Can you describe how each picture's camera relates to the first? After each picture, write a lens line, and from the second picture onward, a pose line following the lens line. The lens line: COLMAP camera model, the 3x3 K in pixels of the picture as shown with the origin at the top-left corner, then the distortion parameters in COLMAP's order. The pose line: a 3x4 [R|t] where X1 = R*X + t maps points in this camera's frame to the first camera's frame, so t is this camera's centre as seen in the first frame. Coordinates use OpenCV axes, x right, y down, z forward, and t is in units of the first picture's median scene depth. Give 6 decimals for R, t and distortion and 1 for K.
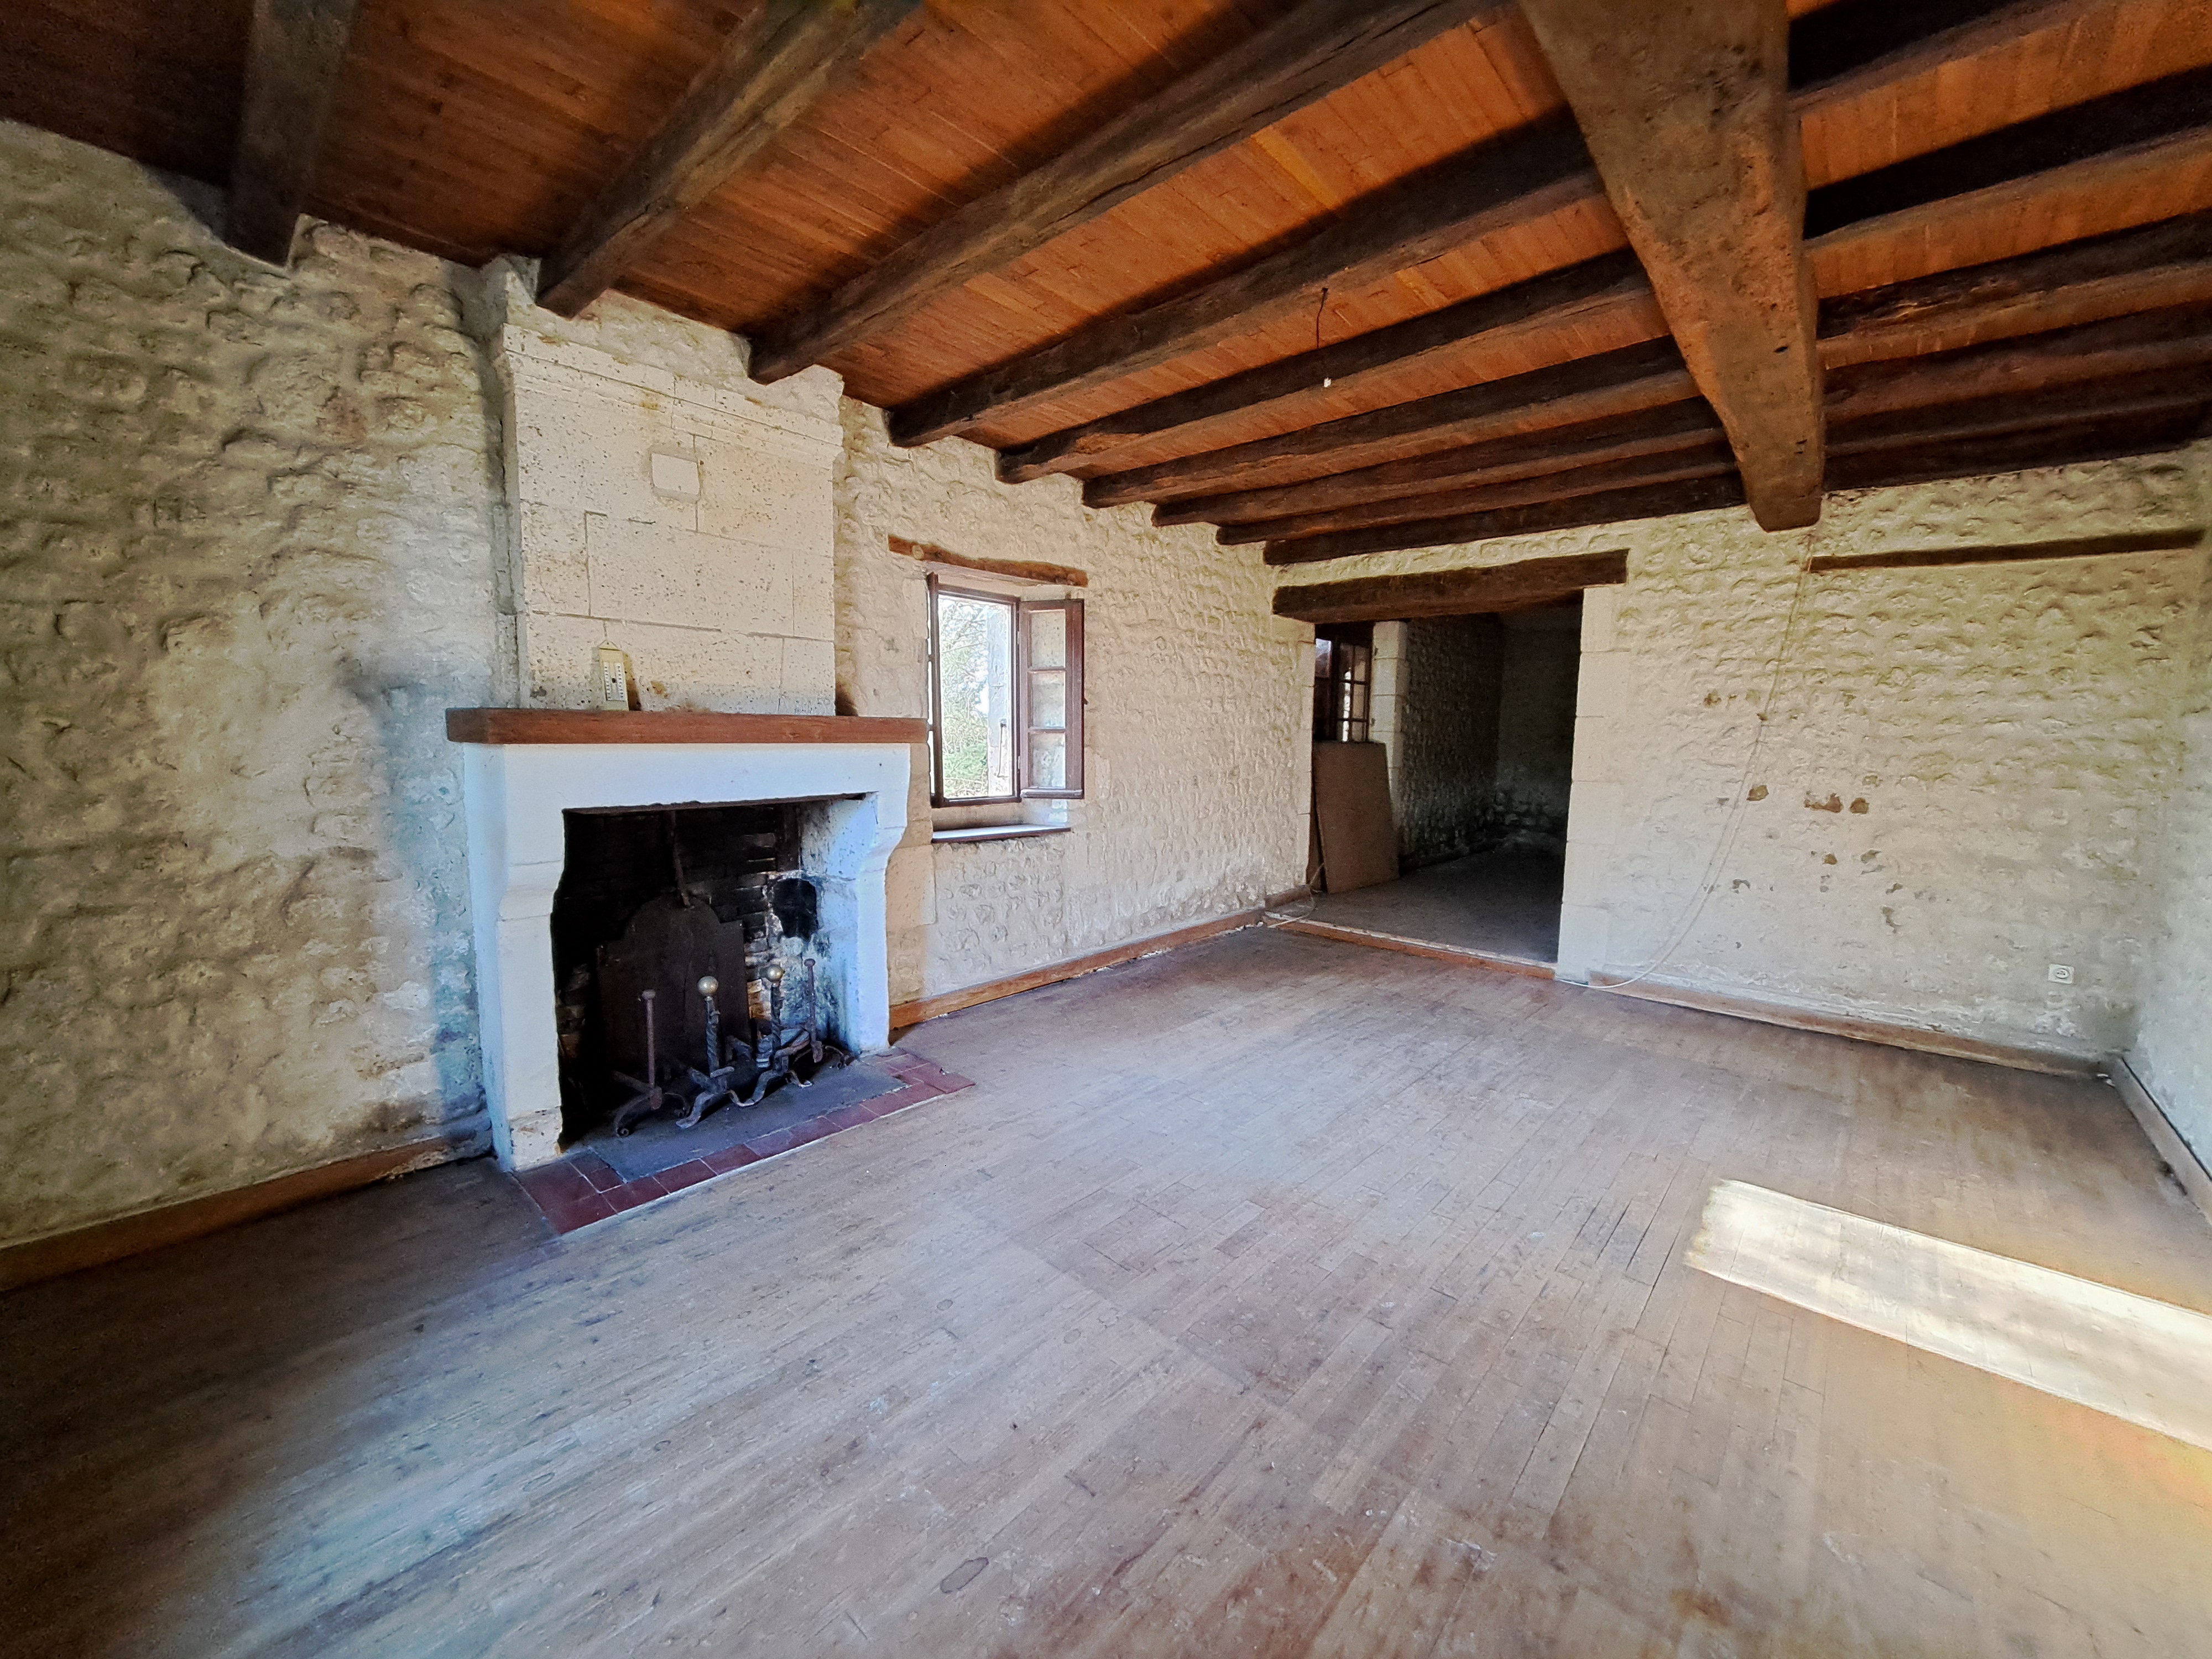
lens RADIAL K [[864.7, 0, 1102.7], [0, 864.7, 818.9], [0, 0, 1]] dist [-0.013994, -0.000603]
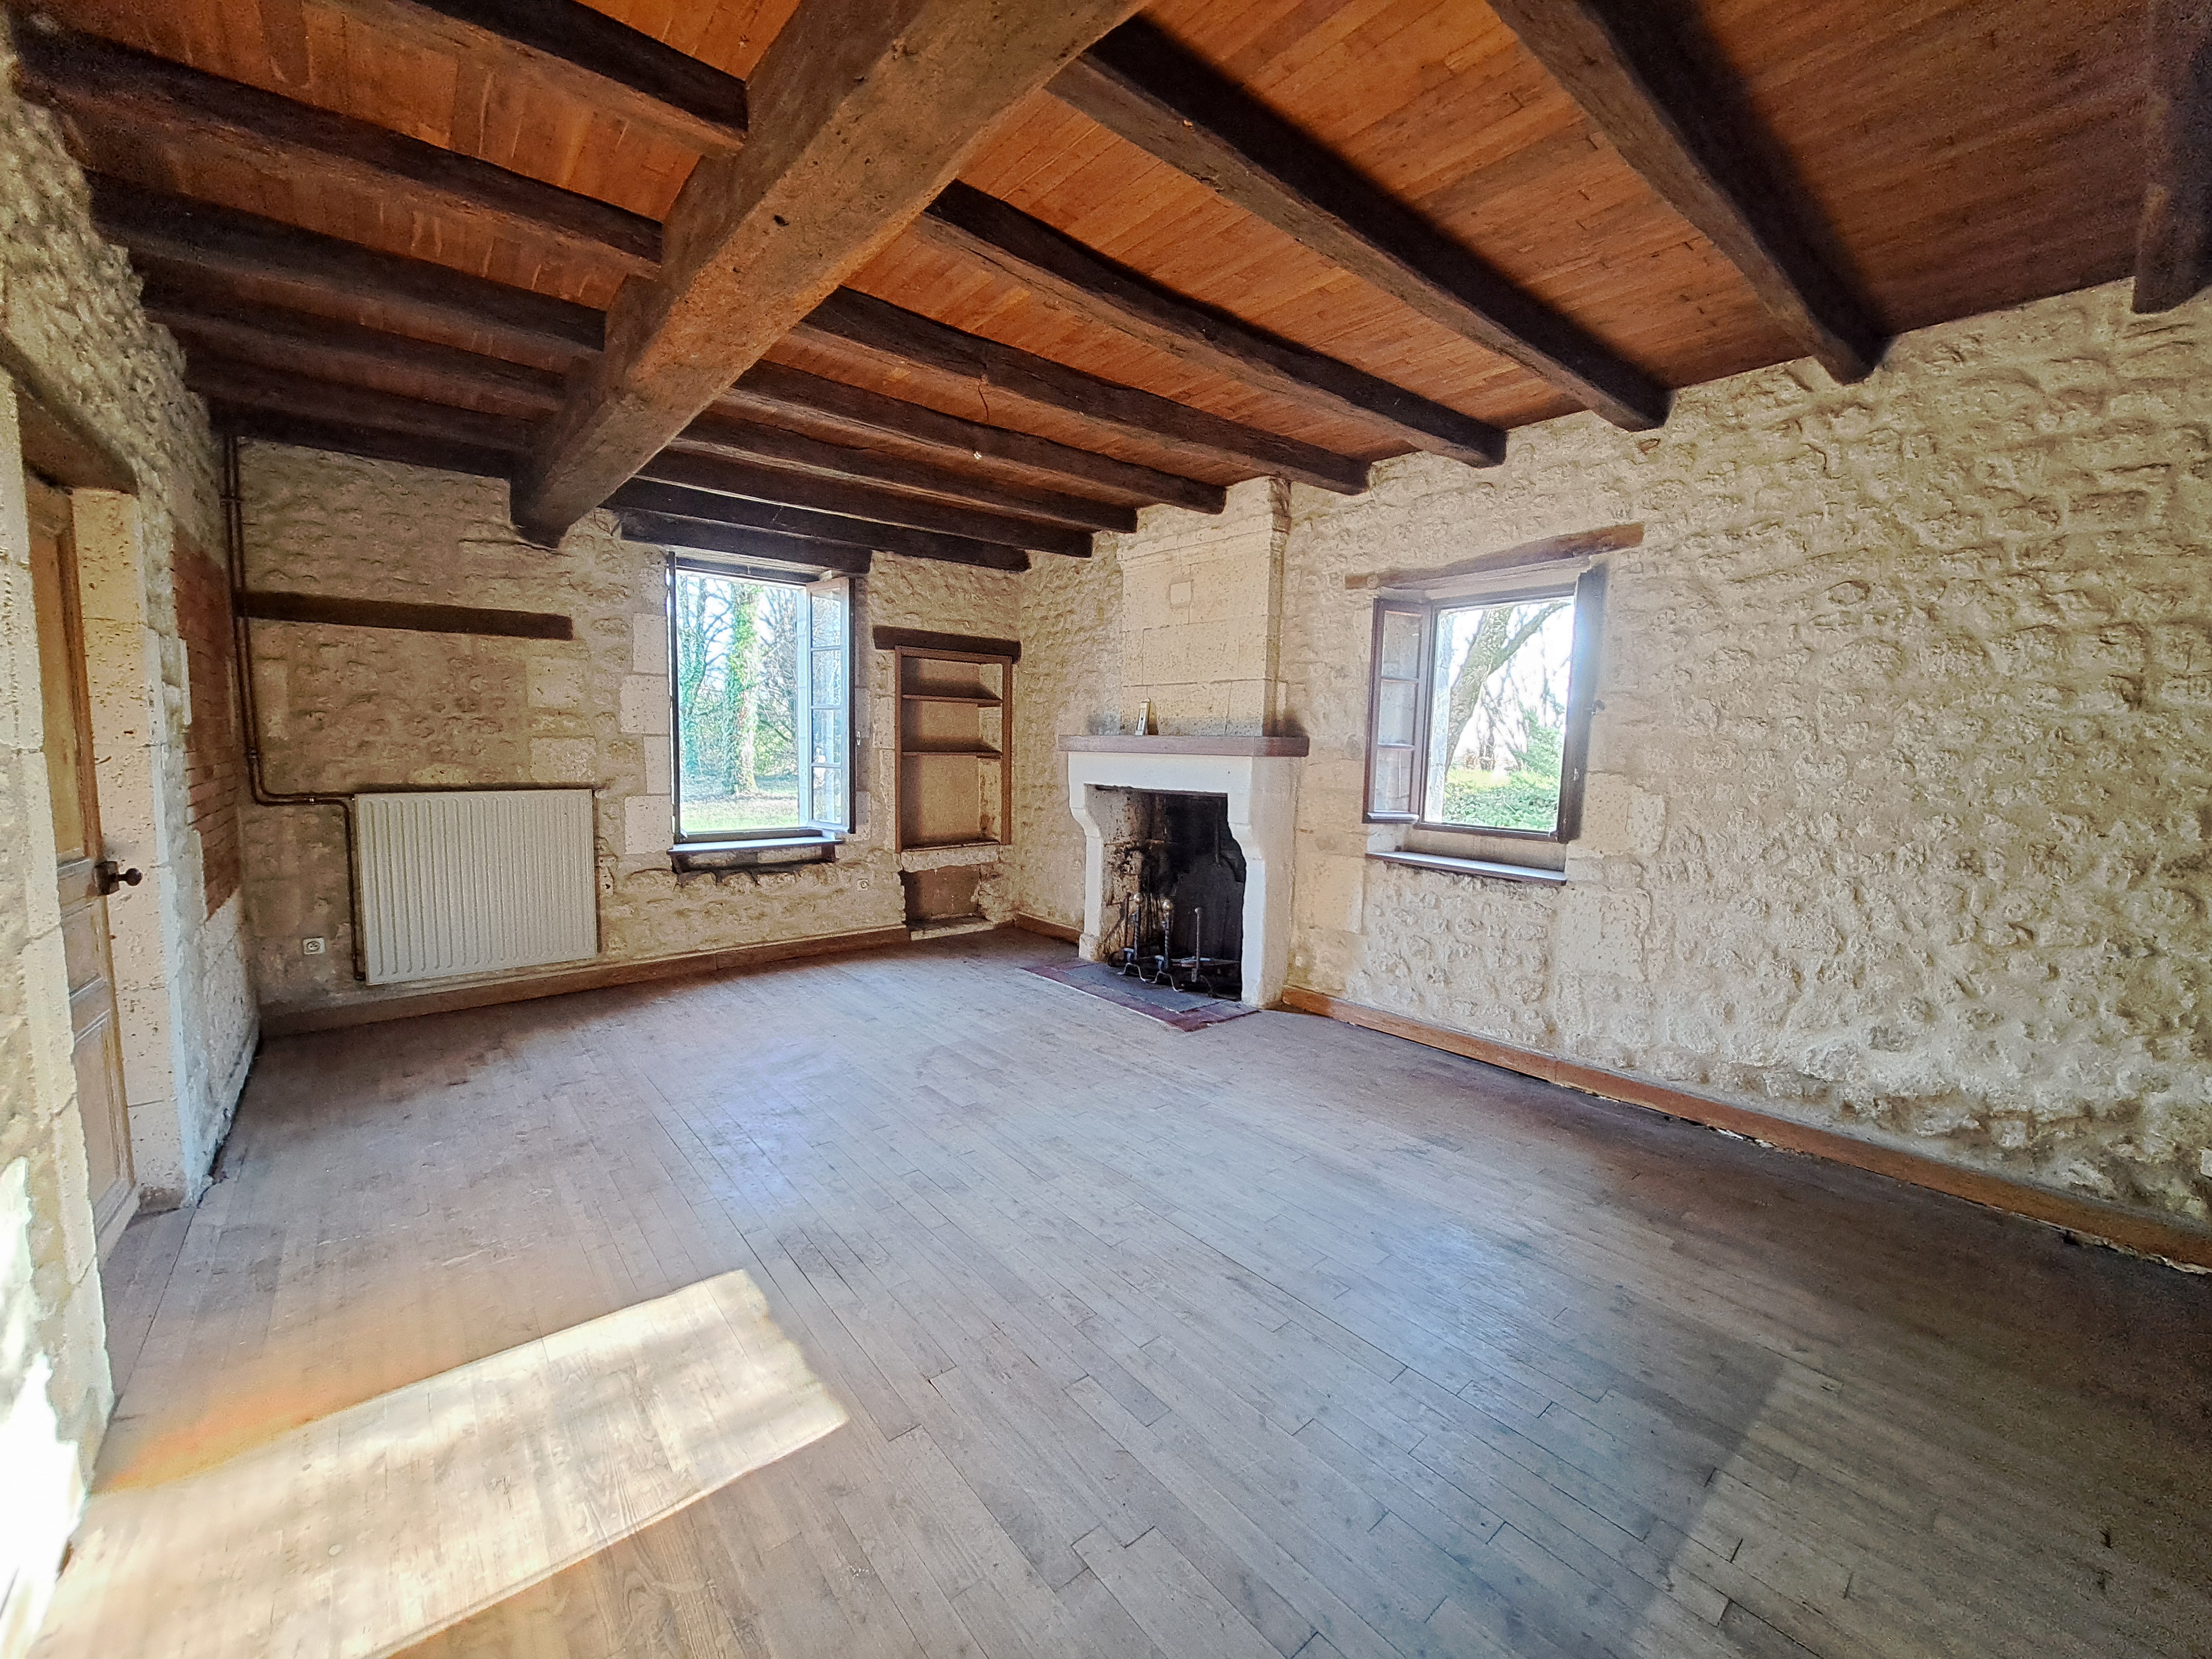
lens RADIAL K [[864.7, 0, 1102.7], [0, 864.7, 818.9], [0, 0, 1]] dist [-0.013994, -0.000603]
pose [[-0.131915, 0.064115, -0.989185, 0.880803], [-0.123791, 0.989028, 0.080614, -0.062699], [0.983501, 0.133087, -0.122531, 0.820415]]
